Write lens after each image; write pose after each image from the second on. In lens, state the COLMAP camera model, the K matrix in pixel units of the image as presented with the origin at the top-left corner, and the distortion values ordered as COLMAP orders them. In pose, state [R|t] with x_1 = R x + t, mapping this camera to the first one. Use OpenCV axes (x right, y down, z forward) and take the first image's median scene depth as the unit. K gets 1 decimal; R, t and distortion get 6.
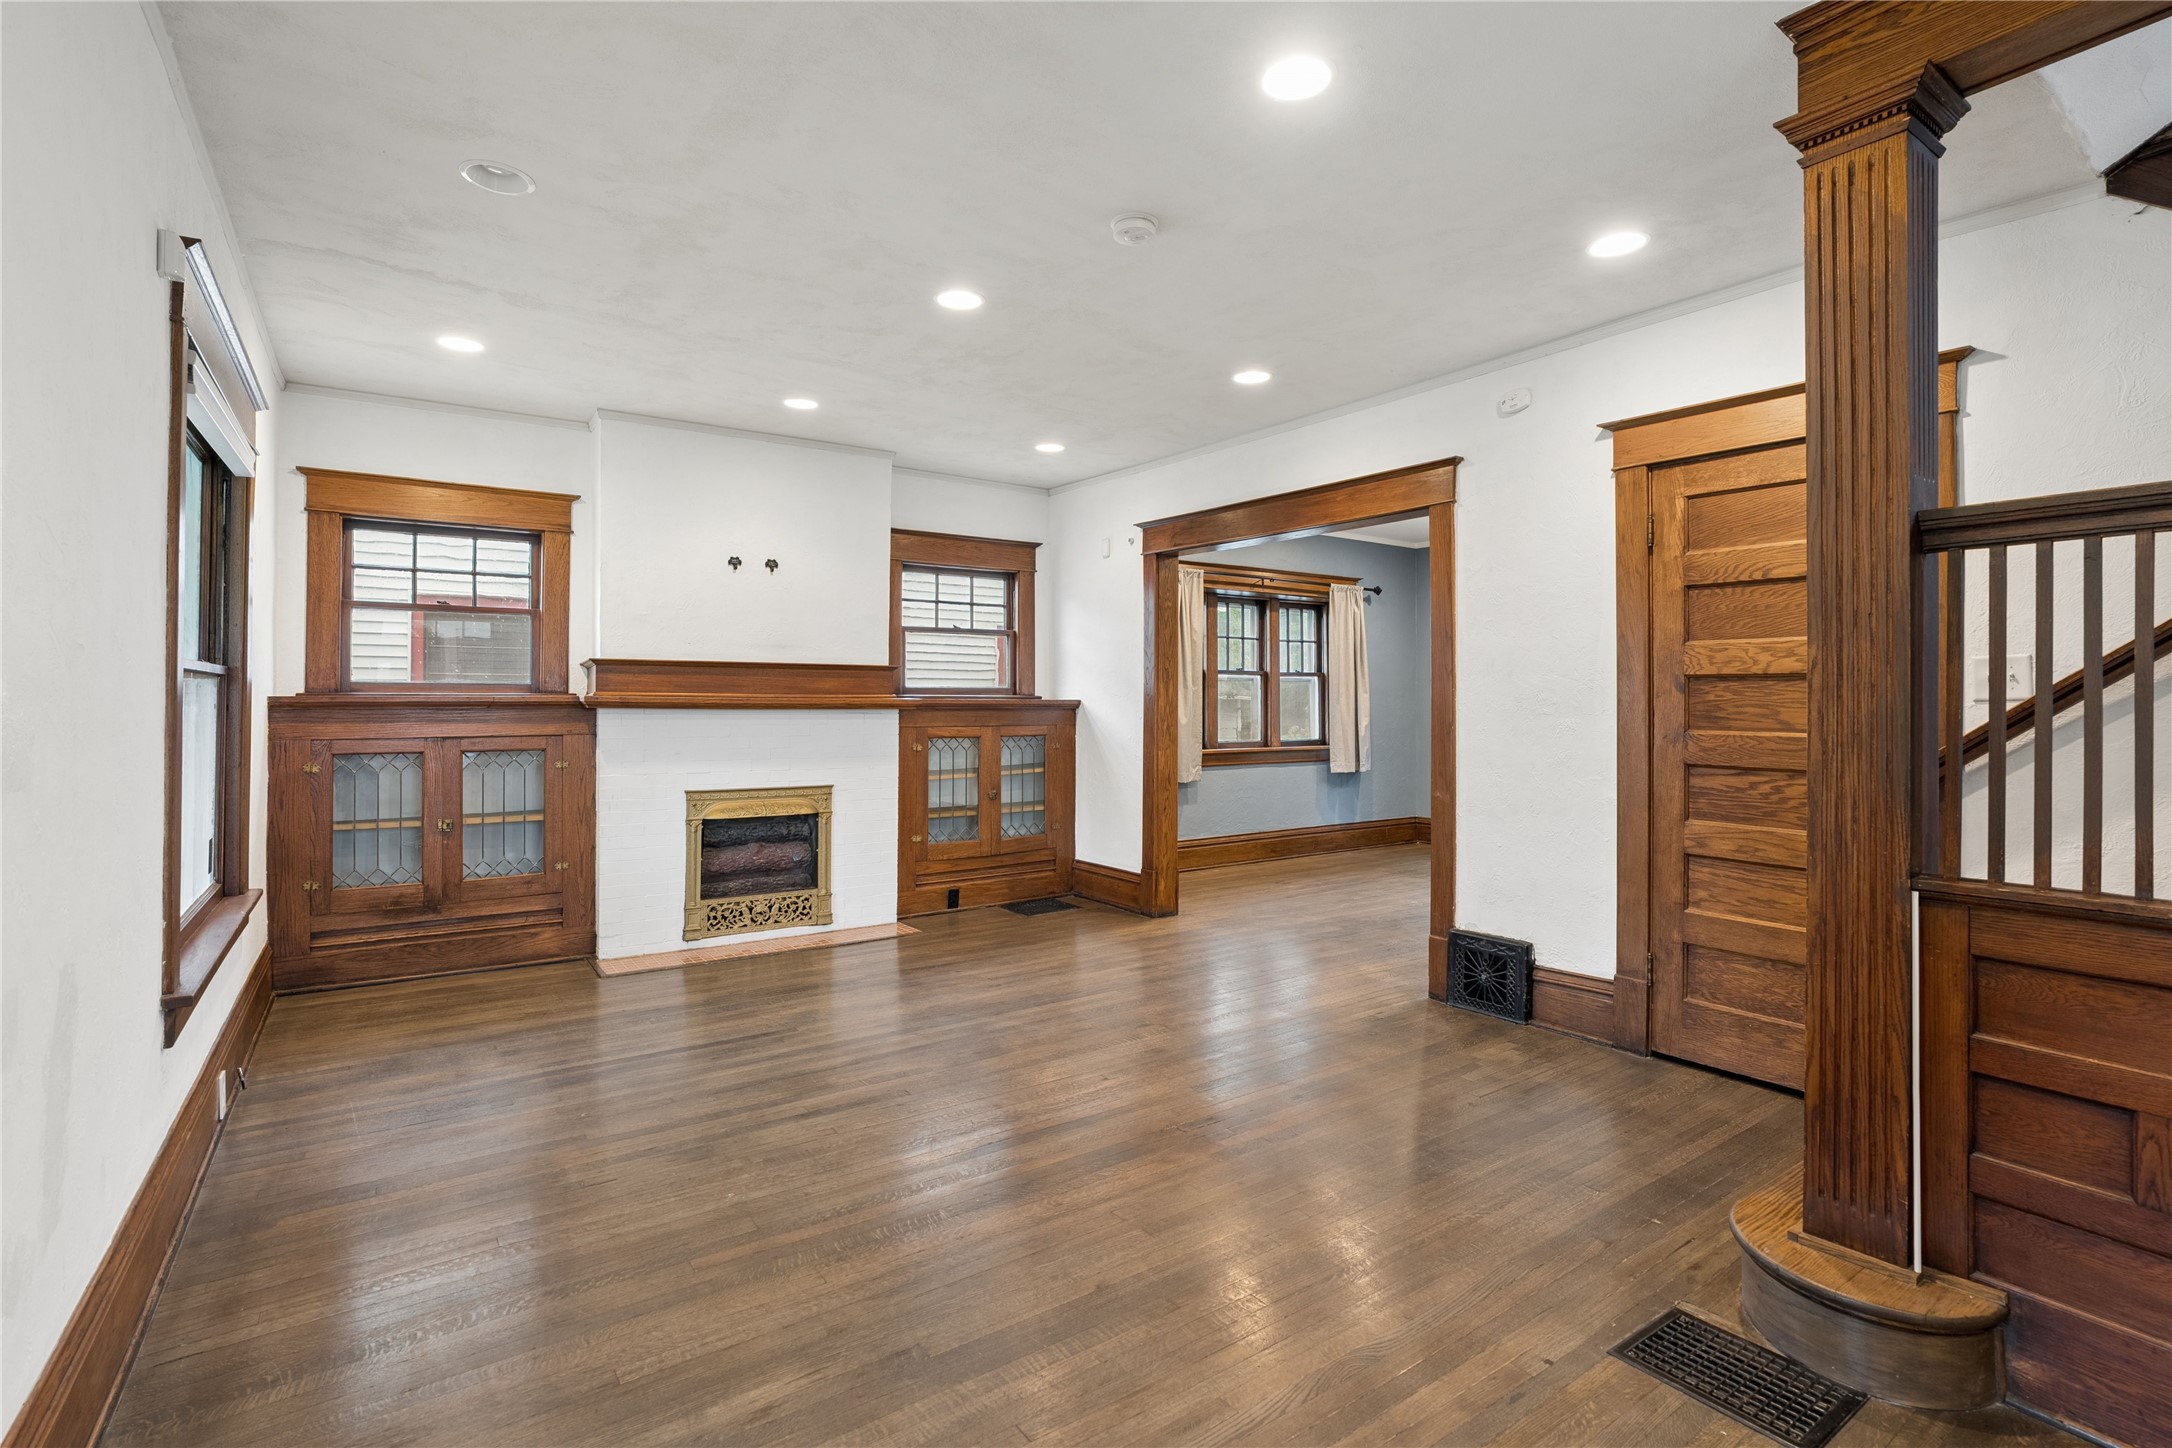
lens RADIAL K [[1011.8, 0, 1096.6], [0, 1011.8, 711.6], [0, 0, 1]] dist [-0.039244, 0.025250]
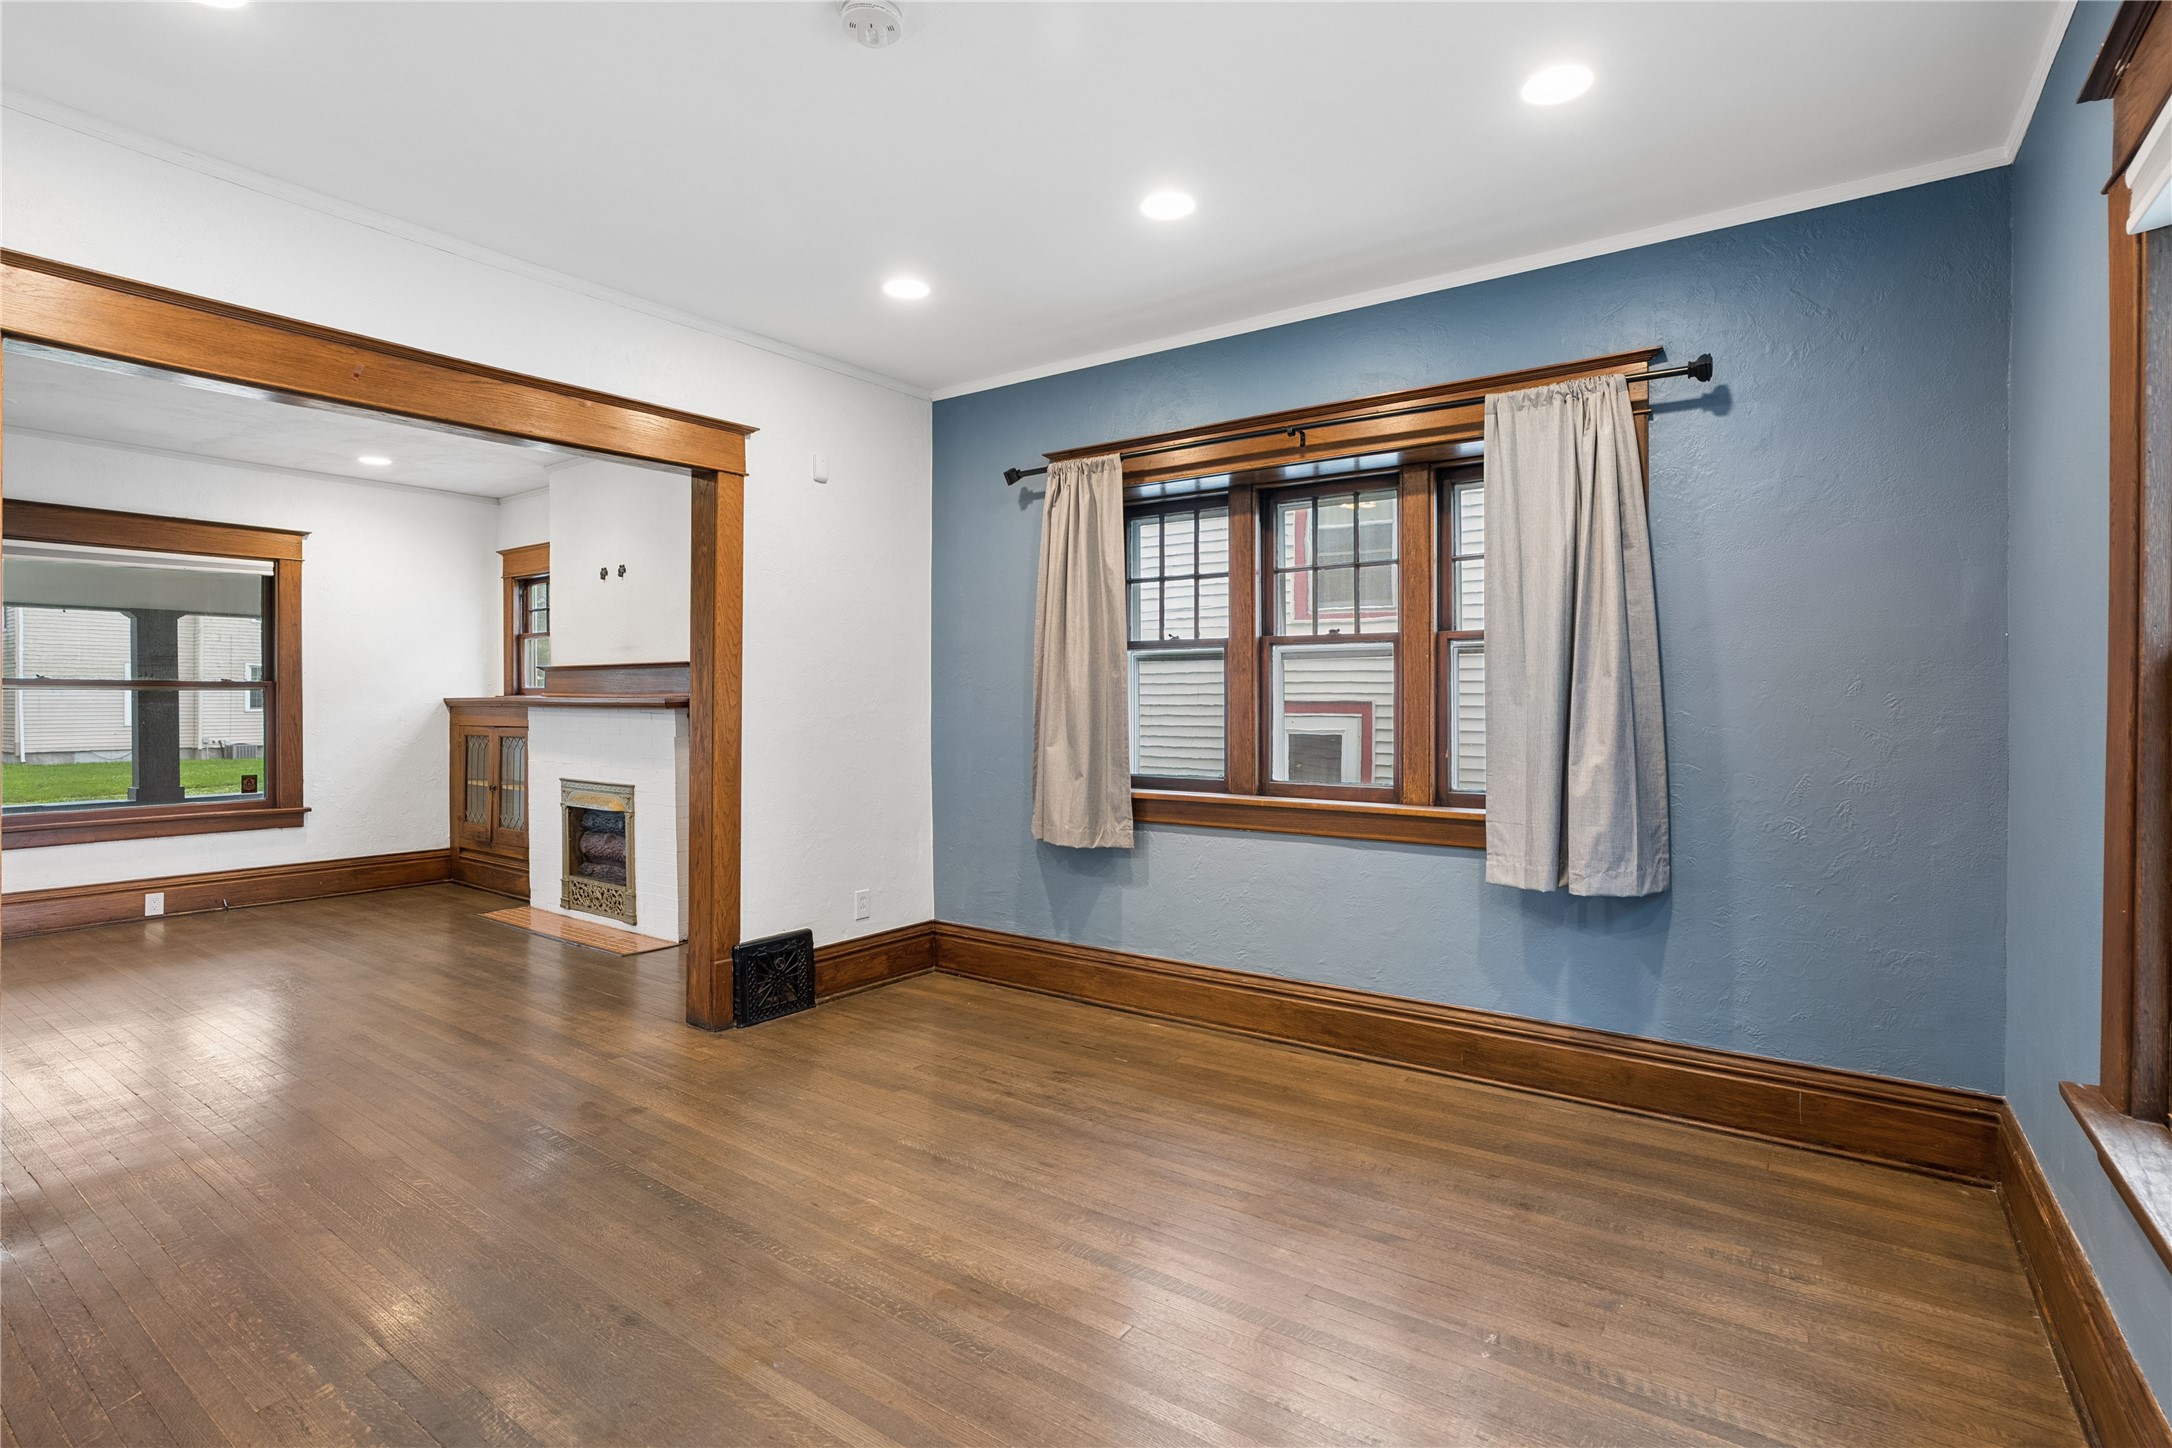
lens RADIAL K [[1084.6, 0, 1112.2], [0, 1084.6, 701.1], [0, 0, 1]] dist [-0.004041, 0.001035]
pose [[0.305920, 0.000728, -0.952057, 0.985664], [-0.007296, 0.999972, -0.001579, -0.012760], [0.952029, 0.007430, 0.305916, 1.234762]]
